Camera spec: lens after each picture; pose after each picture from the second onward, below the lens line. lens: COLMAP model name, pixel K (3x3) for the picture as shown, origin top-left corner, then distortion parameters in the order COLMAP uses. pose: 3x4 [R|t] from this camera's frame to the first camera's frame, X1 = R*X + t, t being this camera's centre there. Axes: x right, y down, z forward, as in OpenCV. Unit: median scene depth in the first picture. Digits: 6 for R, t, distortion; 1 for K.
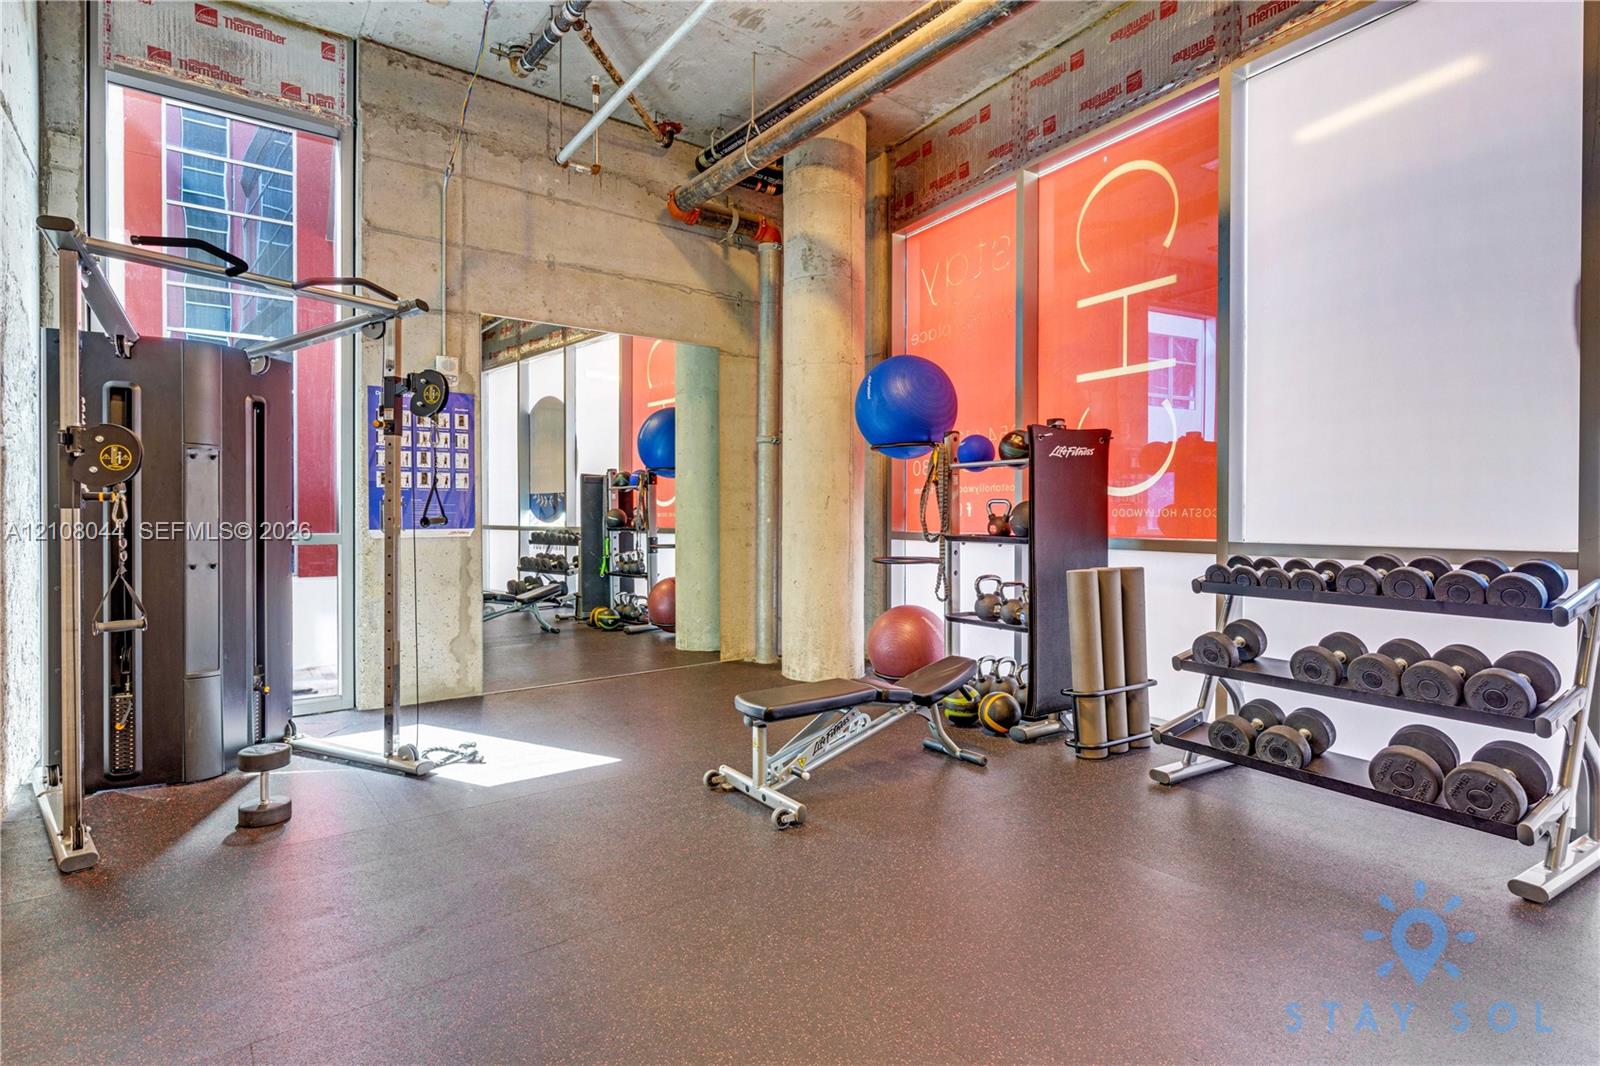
lens RADIAL K [[833.4, 0, 800.8], [0, 833.4, 524.0], [0, 0, 1]] dist [0.003690, -0.002065]
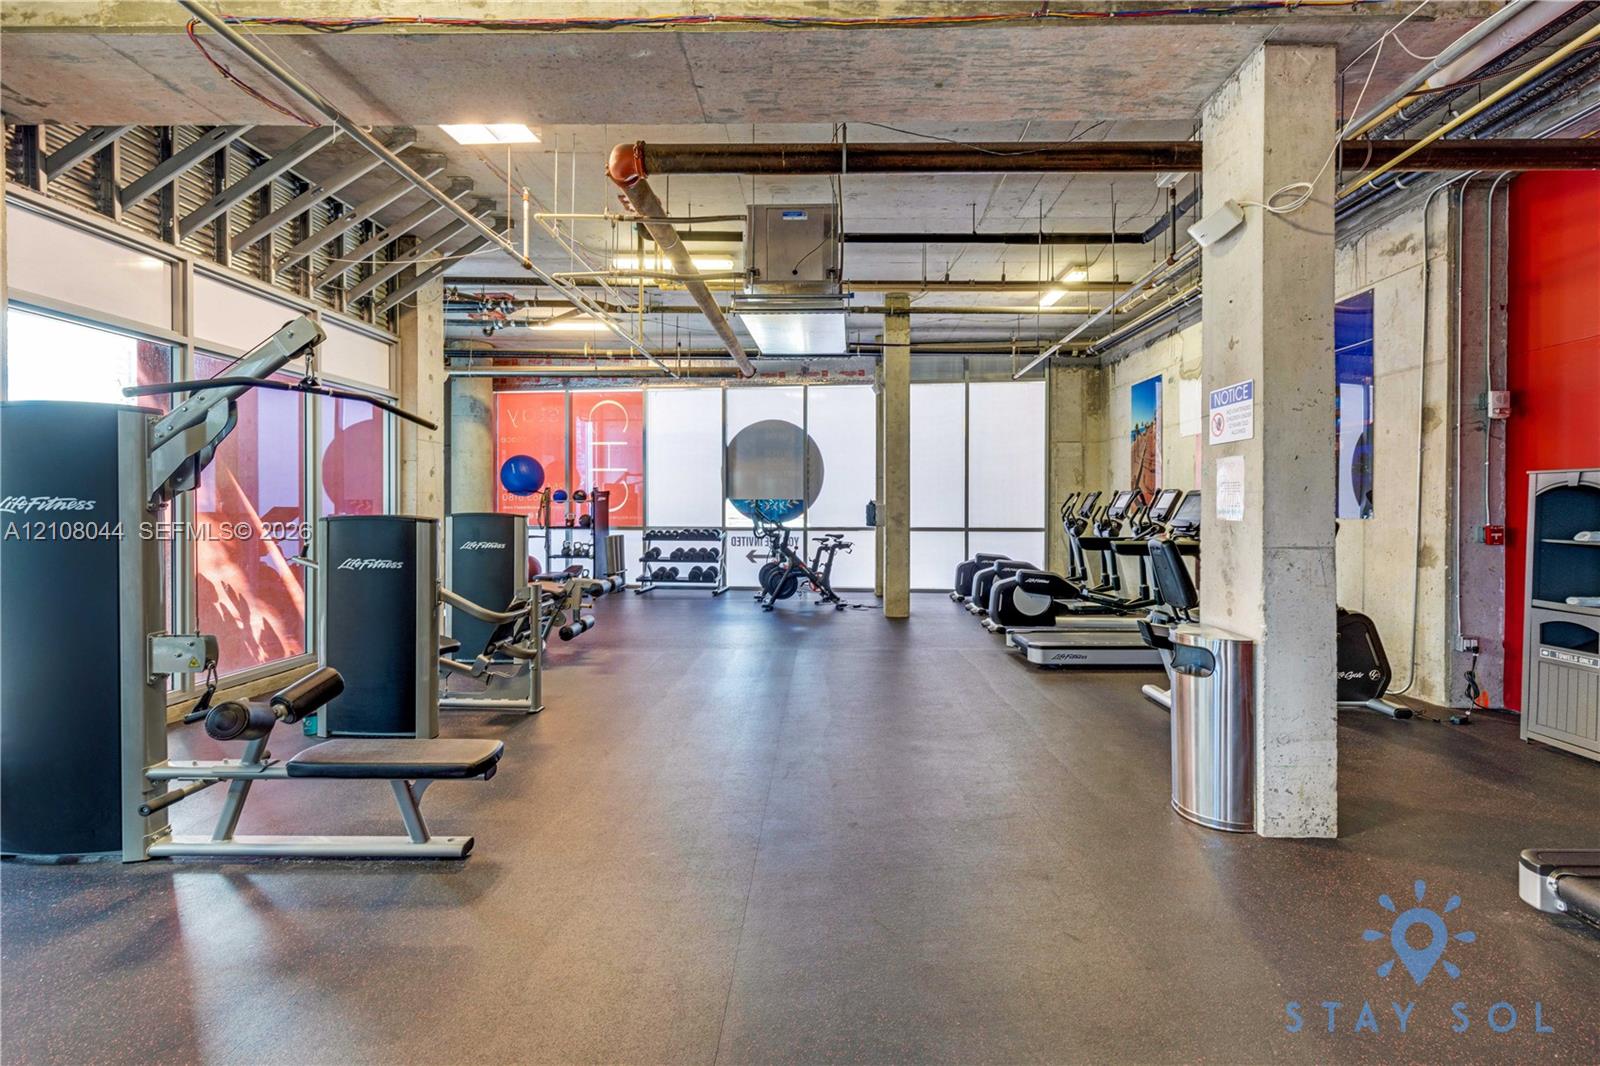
lens RADIAL K [[738.7, 0, 815.1], [0, 738.7, 513.8], [0, 0, 1]] dist [0.003173, 0.000109]
pose [[0.628836, -0.005833, 0.777516, -1.045235], [0.006493, 0.999976, 0.002251, -0.024857], [-0.777511, 0.003633, 0.628859, -1.075734]]
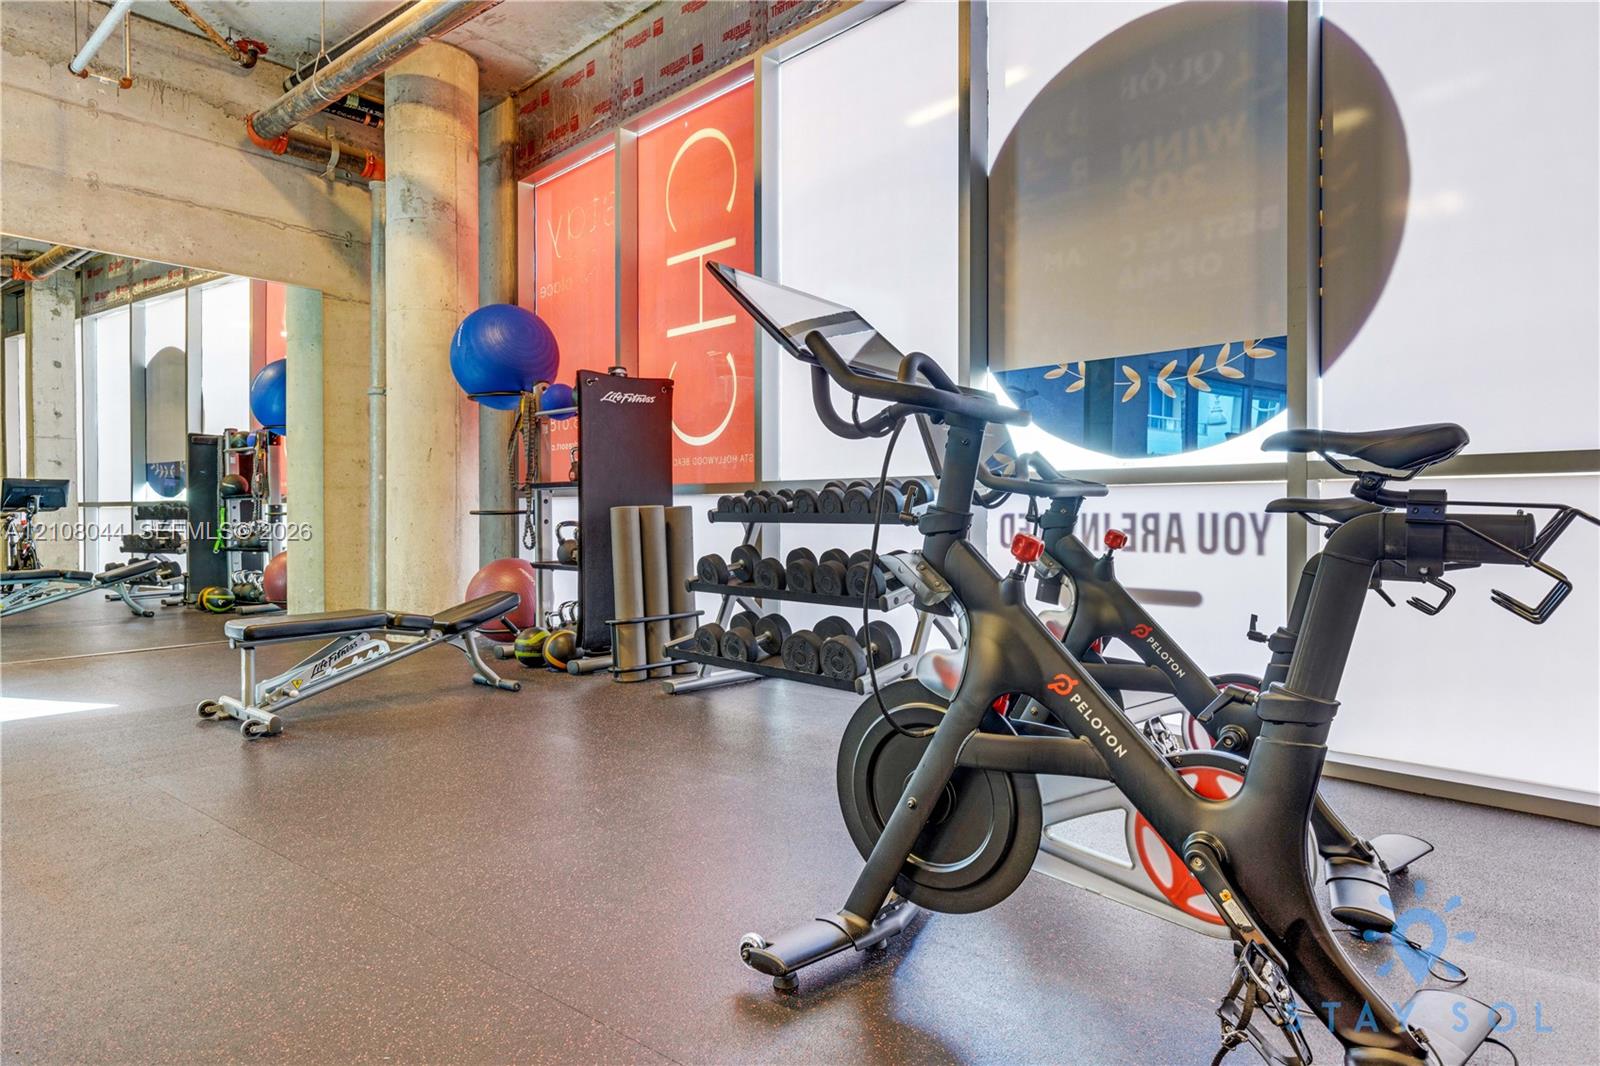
lens RADIAL K [[945.3, 0, 806.2], [0, 945.3, 516.8], [0, 0, 1]] dist [-0.001145, 0.004276]
pose [[0.971389, -0.004454, 0.237450, 0.205589], [0.005434, 0.999979, -0.003476, 0.054620], [-0.237430, 0.004667, 0.971393, -0.169219]]
